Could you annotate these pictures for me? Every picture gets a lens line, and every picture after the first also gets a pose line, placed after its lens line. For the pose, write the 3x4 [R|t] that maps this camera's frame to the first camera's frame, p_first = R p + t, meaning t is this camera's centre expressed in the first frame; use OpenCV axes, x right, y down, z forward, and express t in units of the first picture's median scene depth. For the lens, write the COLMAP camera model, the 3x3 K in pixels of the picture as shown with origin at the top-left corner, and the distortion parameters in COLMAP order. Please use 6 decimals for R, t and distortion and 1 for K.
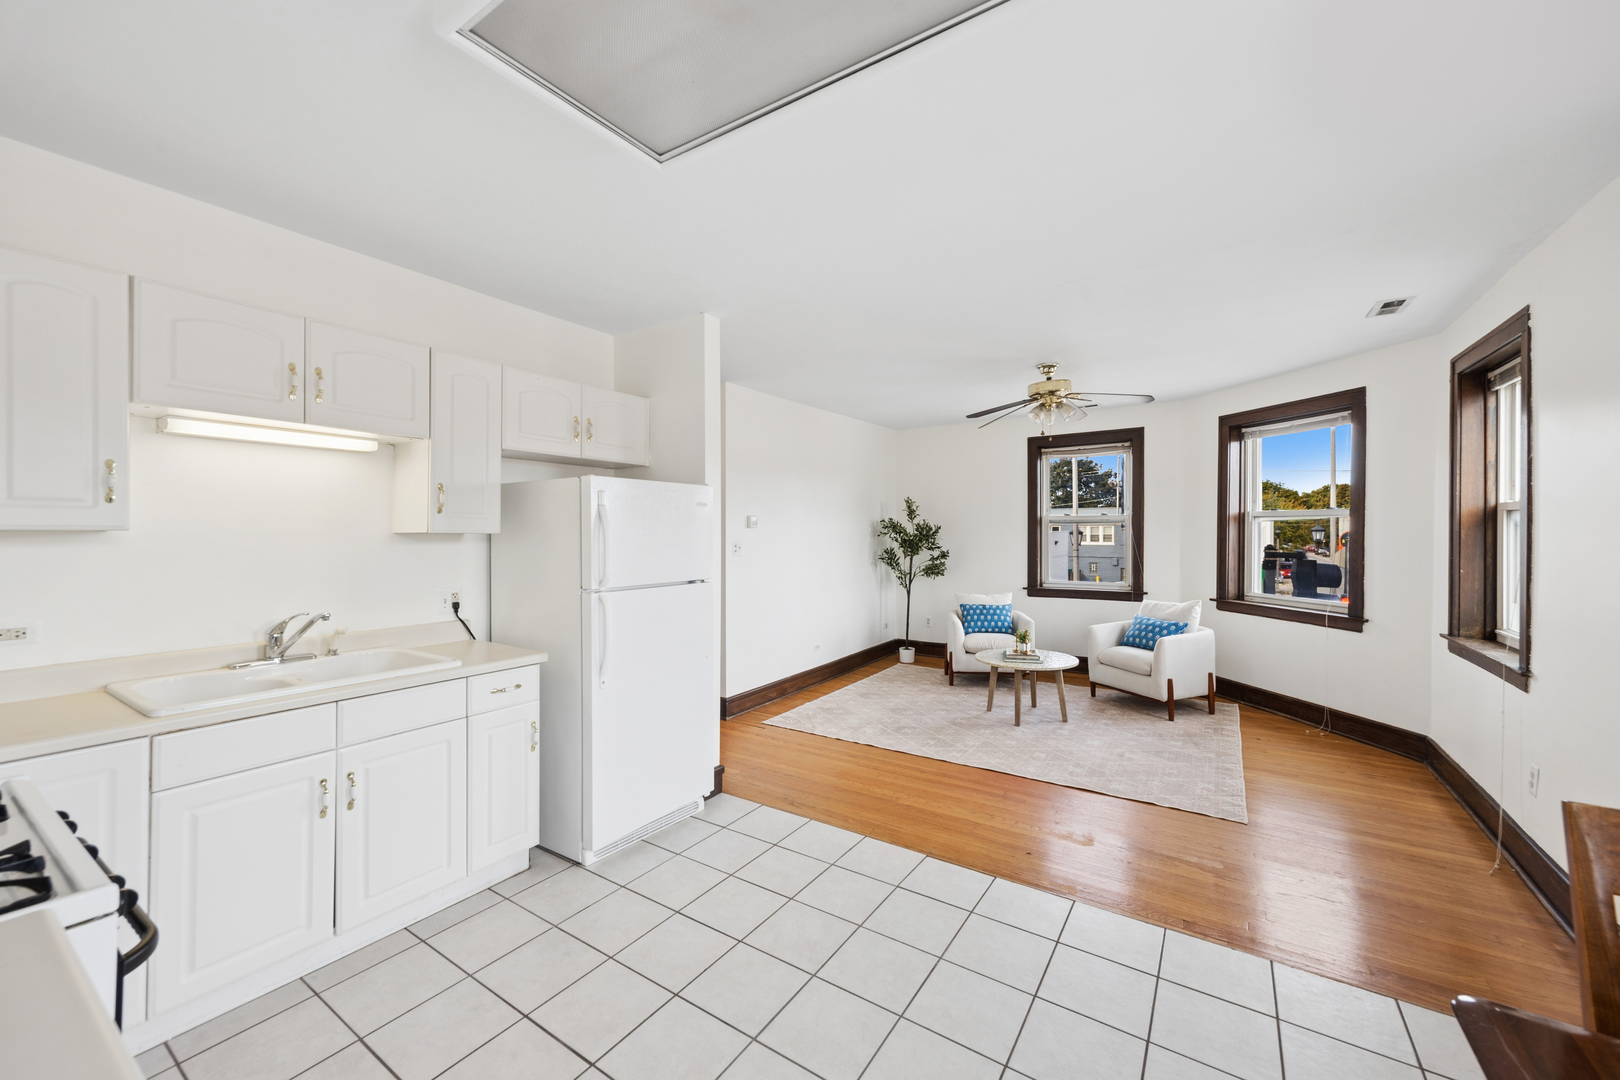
lens RADIAL K [[626.0, 0, 806.7], [0, 626.0, 533.7], [0, 0, 1]] dist [-0.000422, -0.000102]
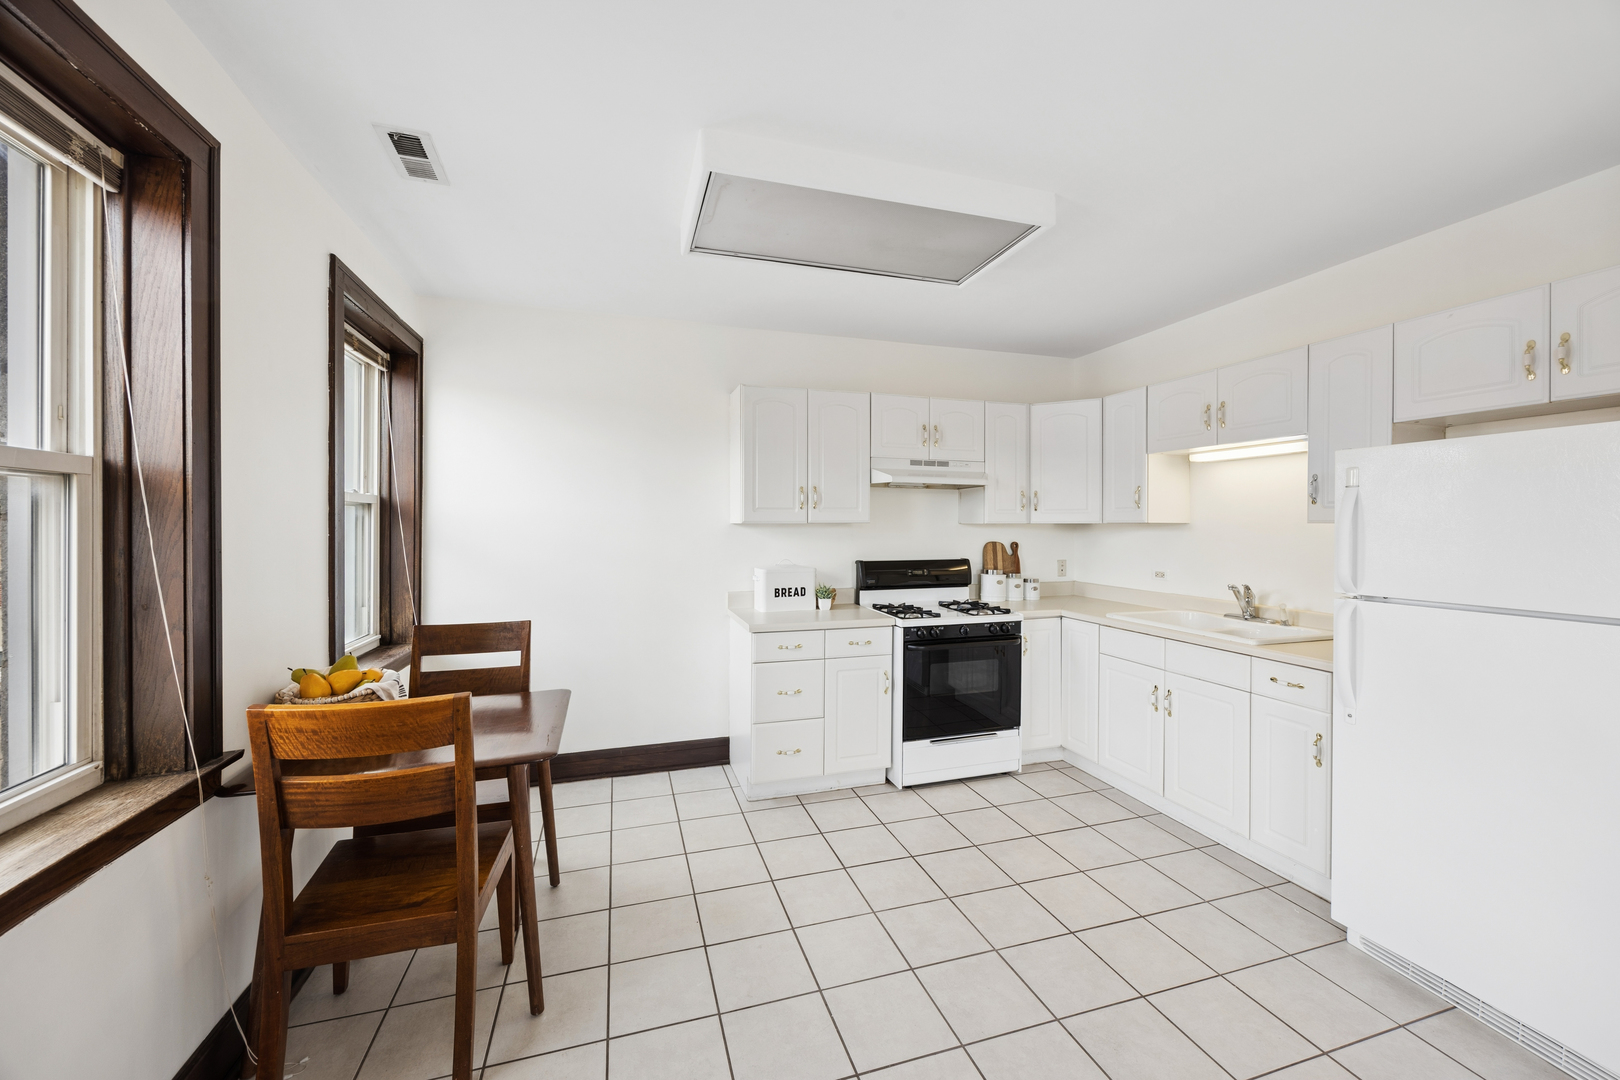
lens RADIAL K [[626.0, 0, 809.3], [0, 626.0, 532.5], [0, 0, 1]] dist [-0.000422, -0.000102]
pose [[-0.626131, 0.003571, -0.779709, 0.405104], [-0.002931, 0.999972, 0.006933, 0.005597], [0.779712, 0.006627, -0.626103, 0.562597]]
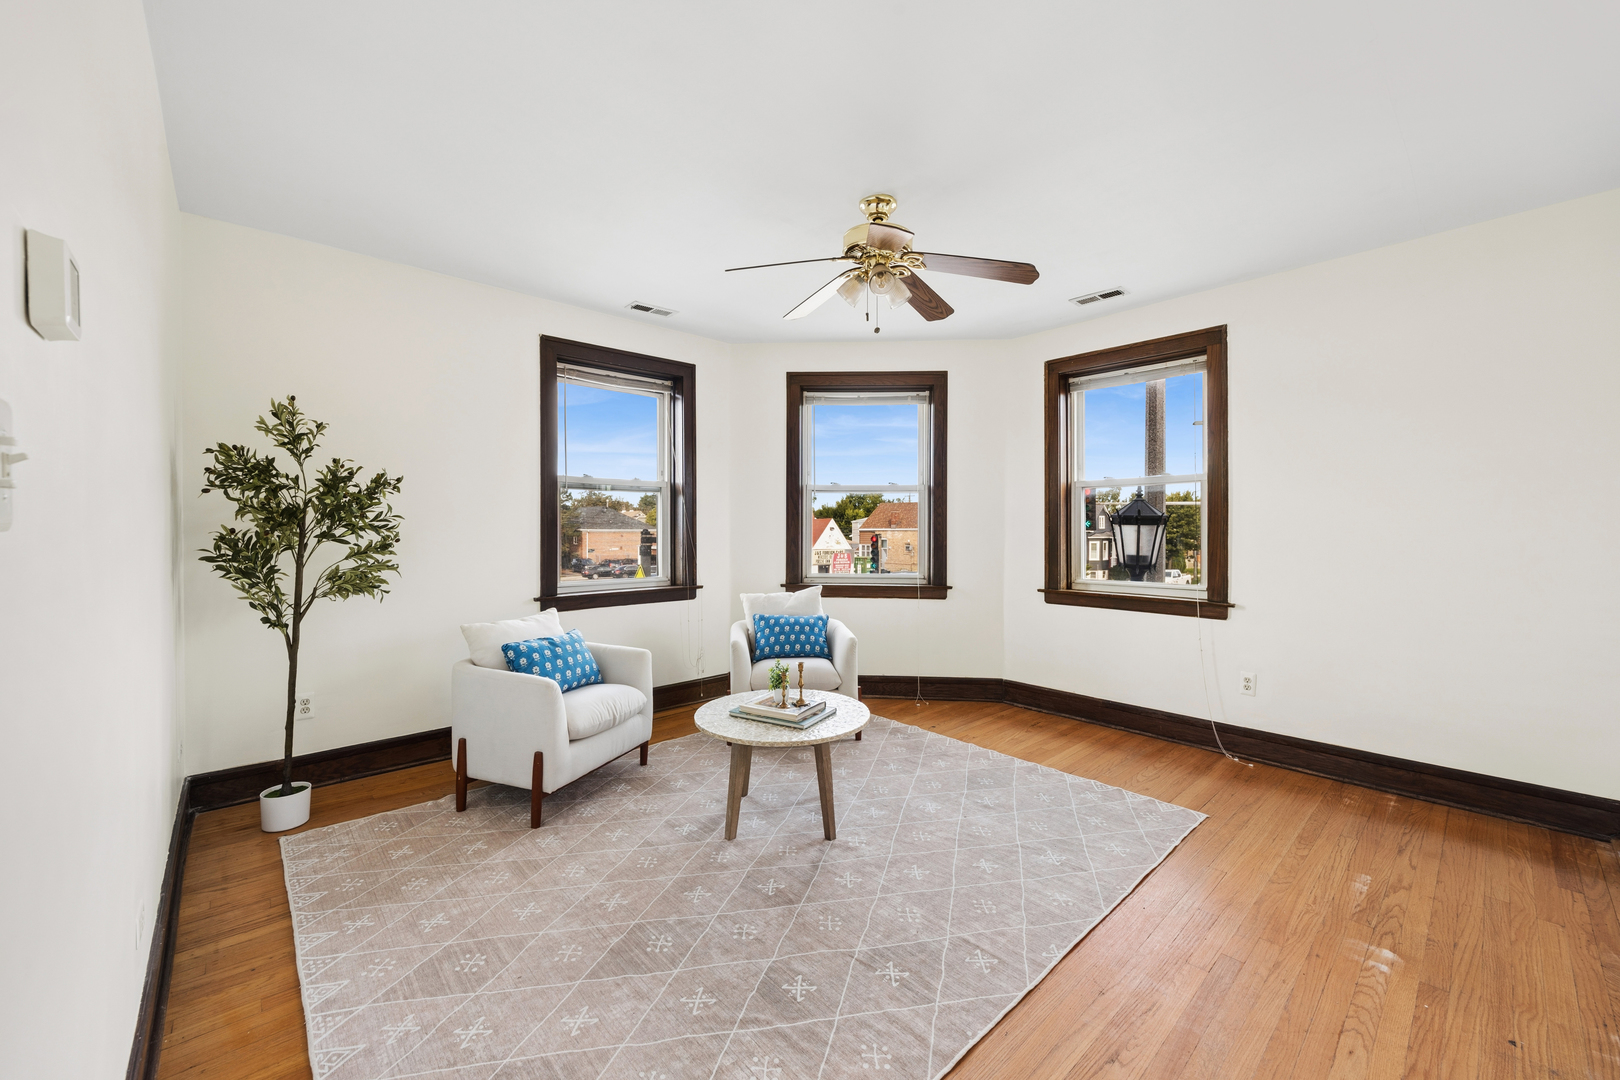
lens RADIAL K [[626.0, 0, 806.0], [0, 626.0, 537.5], [0, 0, 1]] dist [-0.000422, -0.000102]
pose [[0.246773, -0.008034, 0.969040, -0.200032], [0.003127, 0.999967, 0.007494, 0.039847], [-0.969068, 0.001181, 0.246790, 0.897776]]
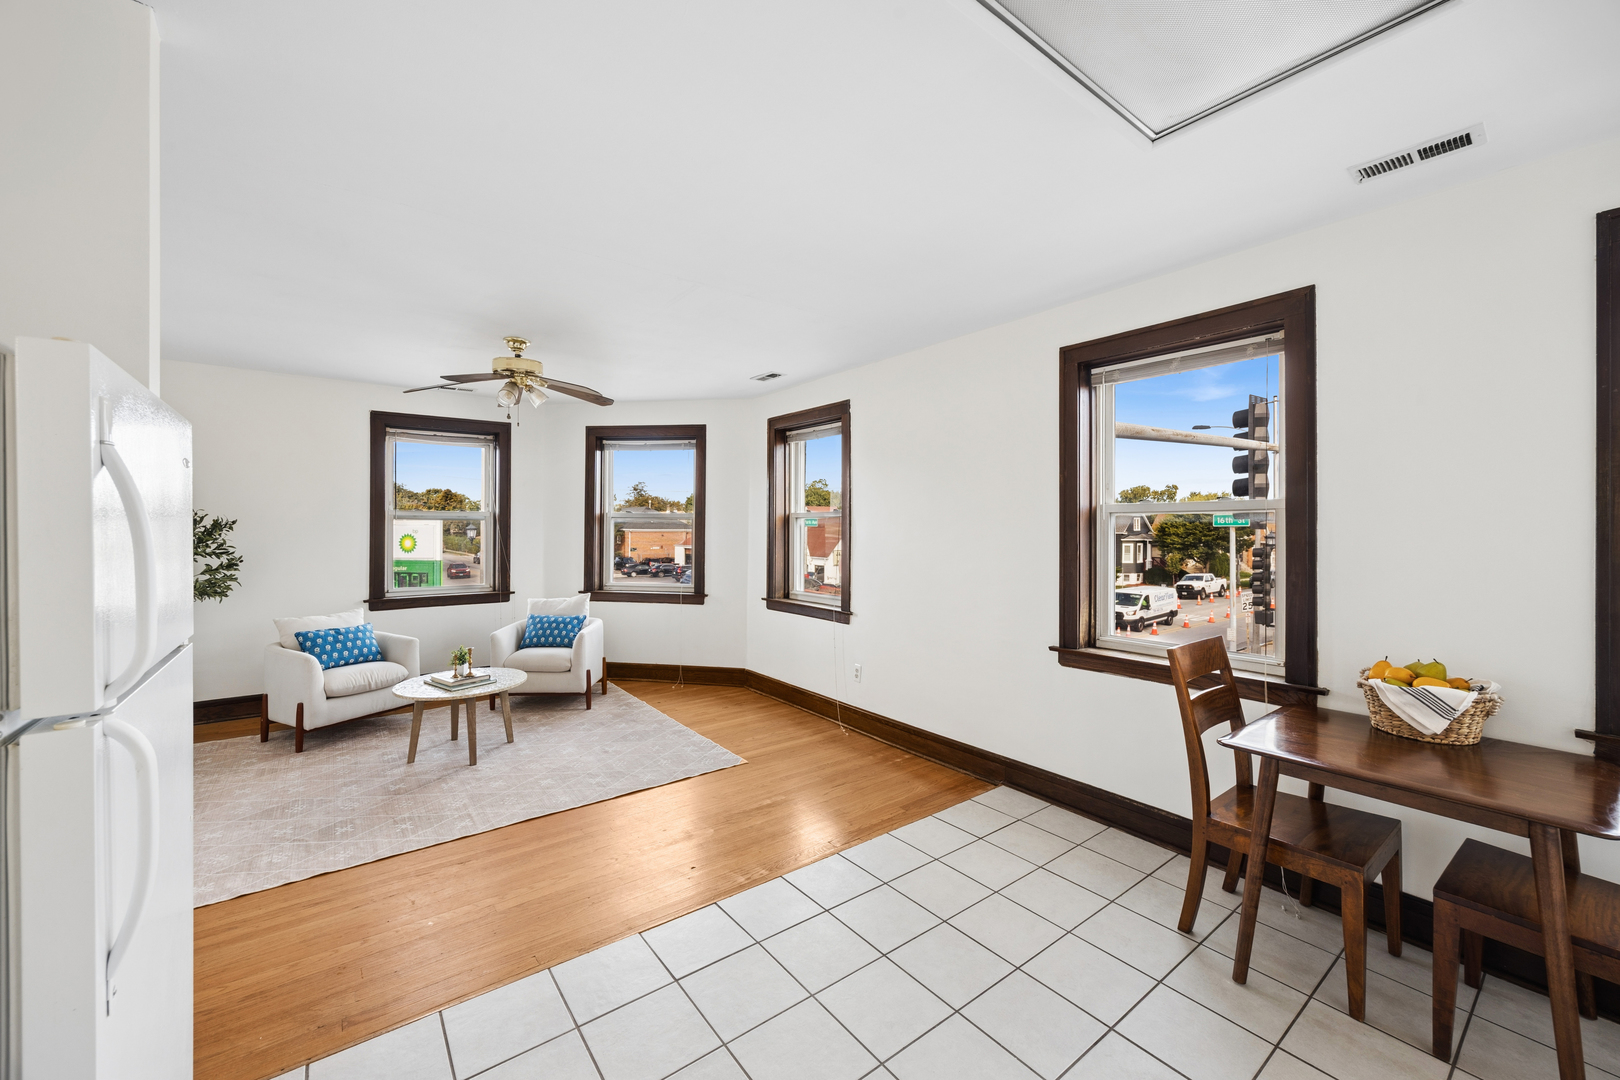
lens RADIAL K [[626.0, 0, 805.6], [0, 626.0, 528.2], [0, 0, 1]] dist [-0.000422, -0.000102]
pose [[0.326932, 0.005641, 0.945031, -0.304480], [-0.000721, 0.999983, -0.005719, -0.000360], [-0.945048, 0.001188, 0.326931, 0.321089]]
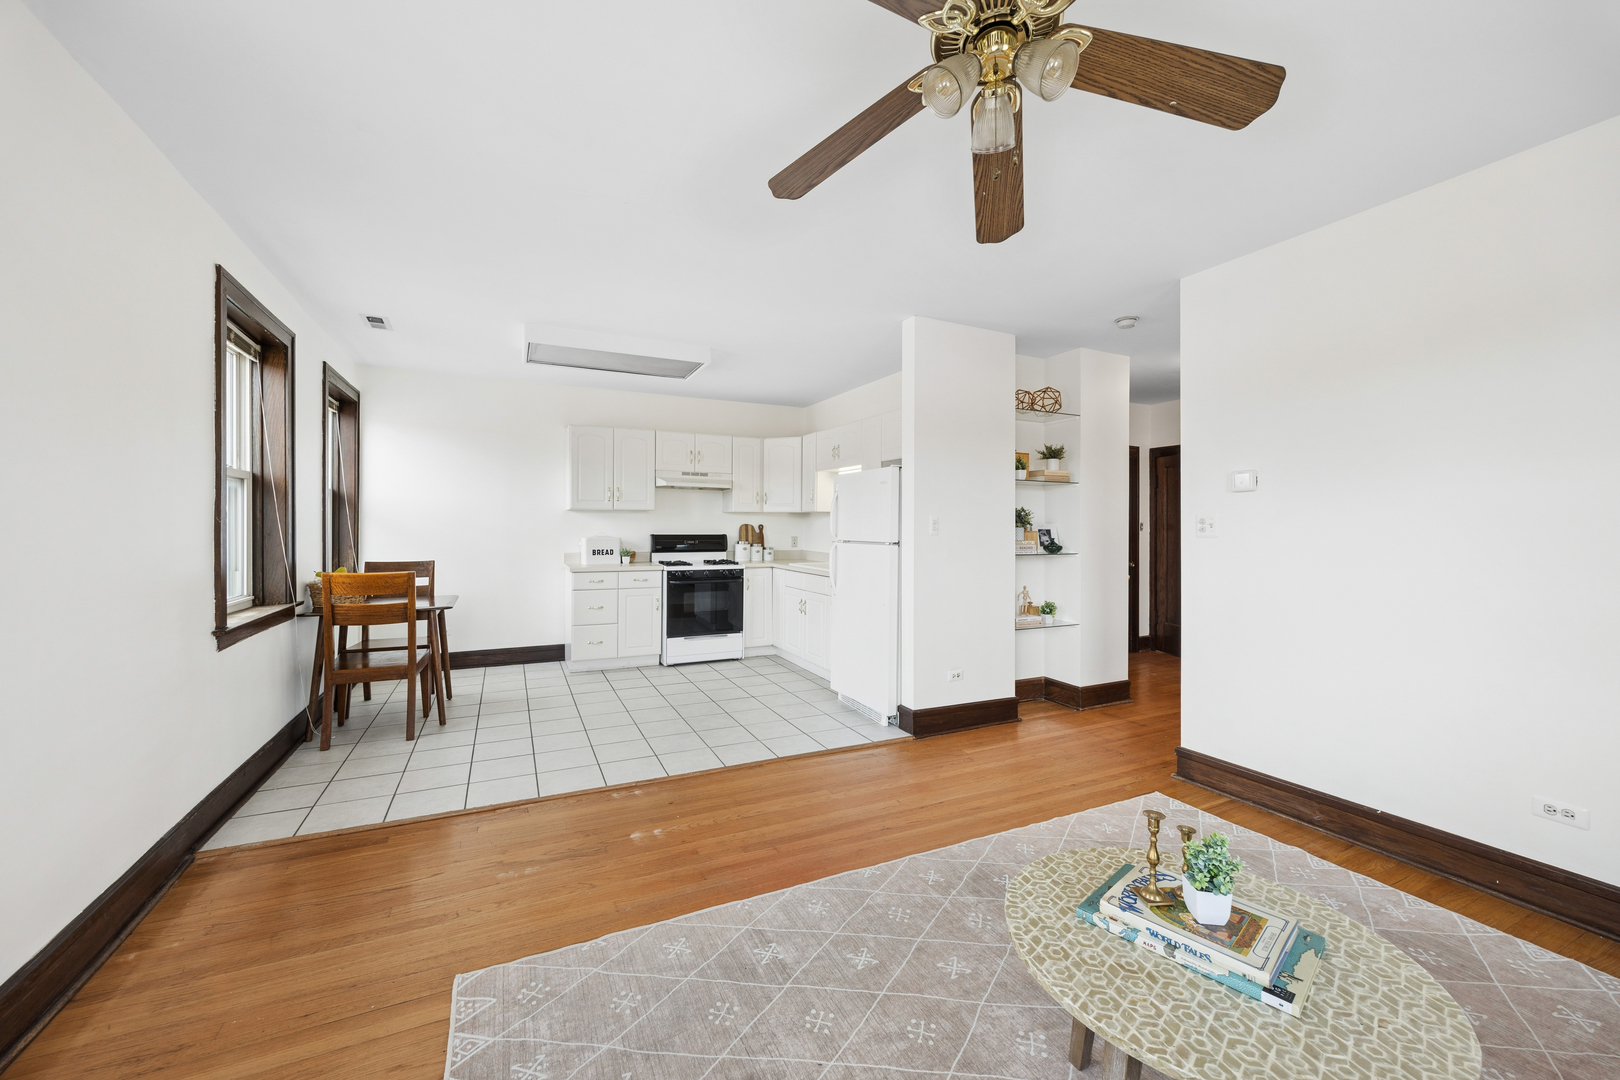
lens RADIAL K [[626.0, 0, 808.8], [0, 626.0, 538.5], [0, 0, 1]] dist [-0.000422, -0.000102]
pose [[-0.503660, 0.009682, -0.863848, 0.695508], [-0.010268, 0.999799, 0.017193, 0.031759], [0.863841, 0.017529, -0.503460, 1.052020]]
